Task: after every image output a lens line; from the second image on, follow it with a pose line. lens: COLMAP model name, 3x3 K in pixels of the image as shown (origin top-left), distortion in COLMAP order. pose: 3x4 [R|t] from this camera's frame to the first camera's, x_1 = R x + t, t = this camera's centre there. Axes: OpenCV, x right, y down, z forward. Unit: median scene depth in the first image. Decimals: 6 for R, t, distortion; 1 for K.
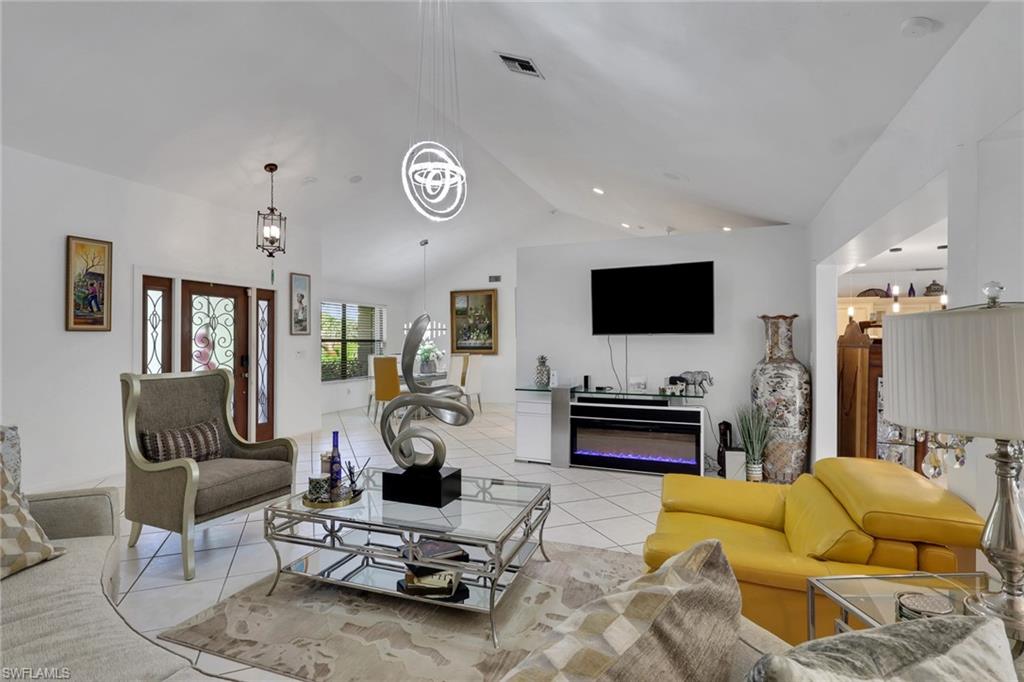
lens RADIAL K [[500.4, 0, 508.3], [0, 500.4, 344.5], [0, 0, 1]] dist [0.002132, 0.000078]
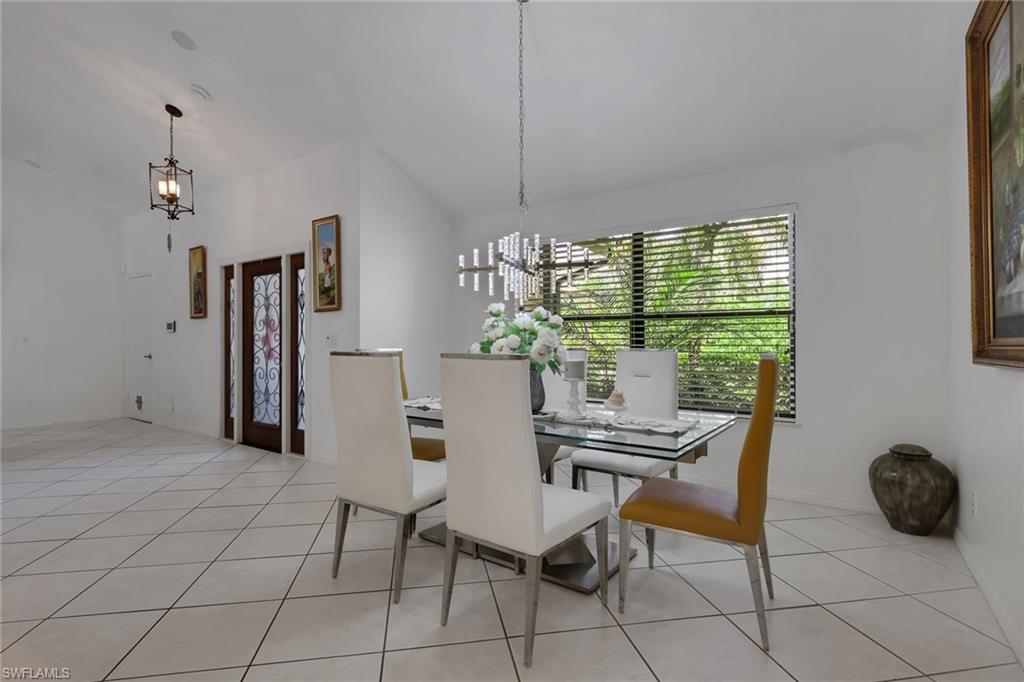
lens RADIAL K [[495.0, 0, 512.2], [0, 495.0, 346.5], [0, 0, 1]] dist [0.000026, 0.000397]
pose [[-0.191364, 0.005407, -0.981504, 0.200188], [-0.003125, 0.999976, 0.006118, 0.026115], [0.981514, 0.004238, -0.191342, 1.541313]]
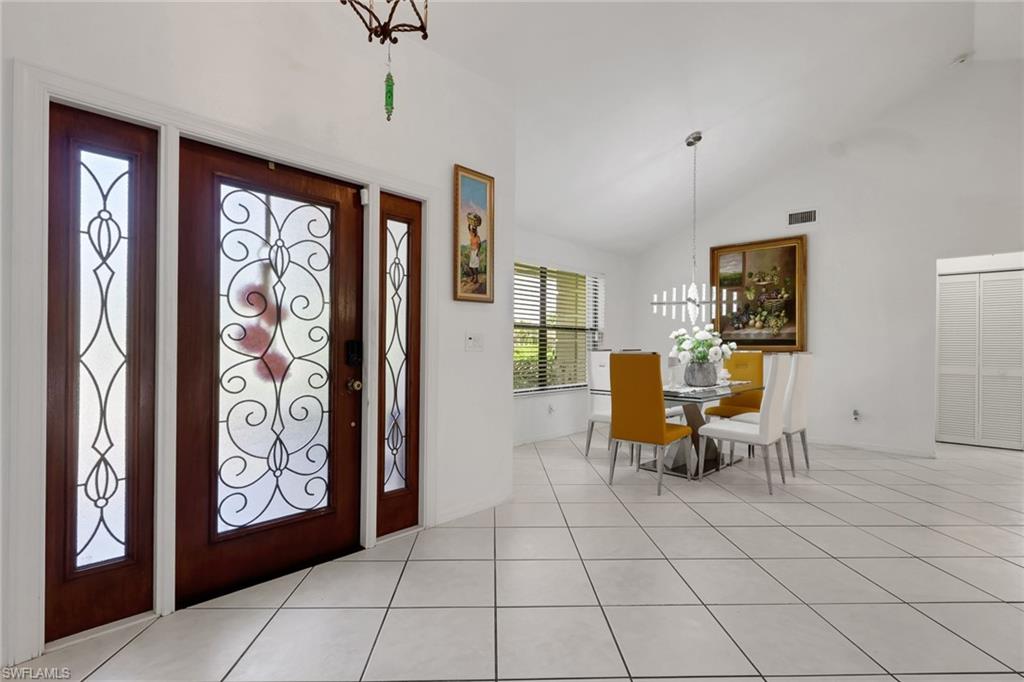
lens RADIAL K [[495.0, 0, 512.2], [0, 495.0, 346.5], [0, 0, 1]] dist [0.000026, 0.000397]
pose [[0.943870, 0.009448, -0.330181, -0.255549], [-0.010072, 0.999949, -0.000177, 0.026557], [0.330162, 0.003493, 0.943918, 0.645409]]
